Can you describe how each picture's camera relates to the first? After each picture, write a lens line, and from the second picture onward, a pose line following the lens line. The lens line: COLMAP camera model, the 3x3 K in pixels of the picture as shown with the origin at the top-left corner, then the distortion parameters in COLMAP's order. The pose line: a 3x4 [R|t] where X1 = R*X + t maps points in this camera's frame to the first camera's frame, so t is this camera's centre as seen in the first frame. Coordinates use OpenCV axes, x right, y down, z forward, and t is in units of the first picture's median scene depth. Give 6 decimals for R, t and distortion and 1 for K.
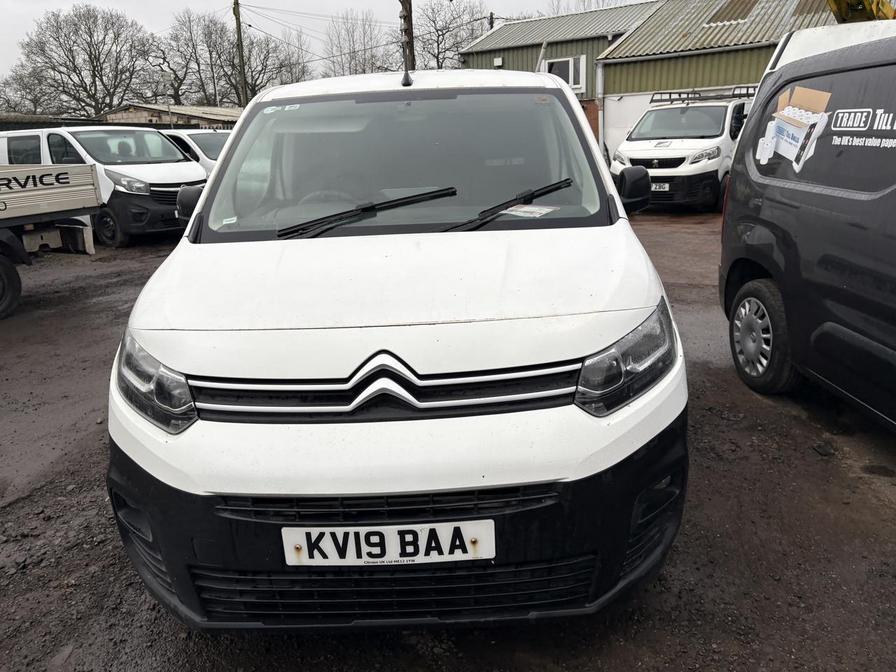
lens RADIAL K [[672.2, 0, 458.9], [0, 672.2, 332.2], [0, 0, 1]] dist [0.073659, -0.094738]
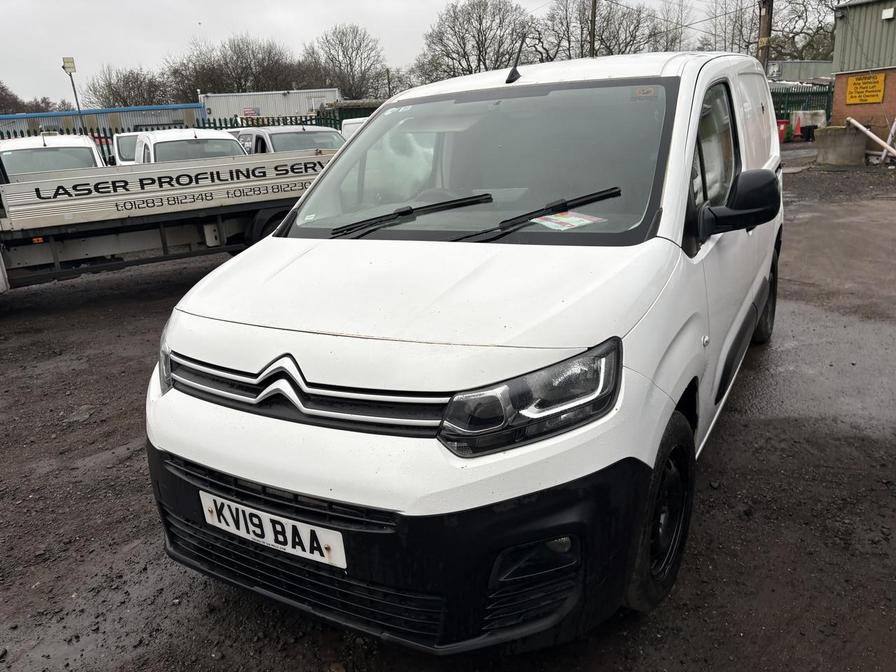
lens RADIAL K [[672.2, 0, 458.9], [0, 672.2, 332.2], [0, 0, 1]] dist [0.073659, -0.094738]
pose [[0.865965, 0.130535, -0.482769, 0.477056], [-0.111383, 0.991429, 0.068278, -0.083218], [0.487544, -0.005354, 0.873082, 0.134499]]
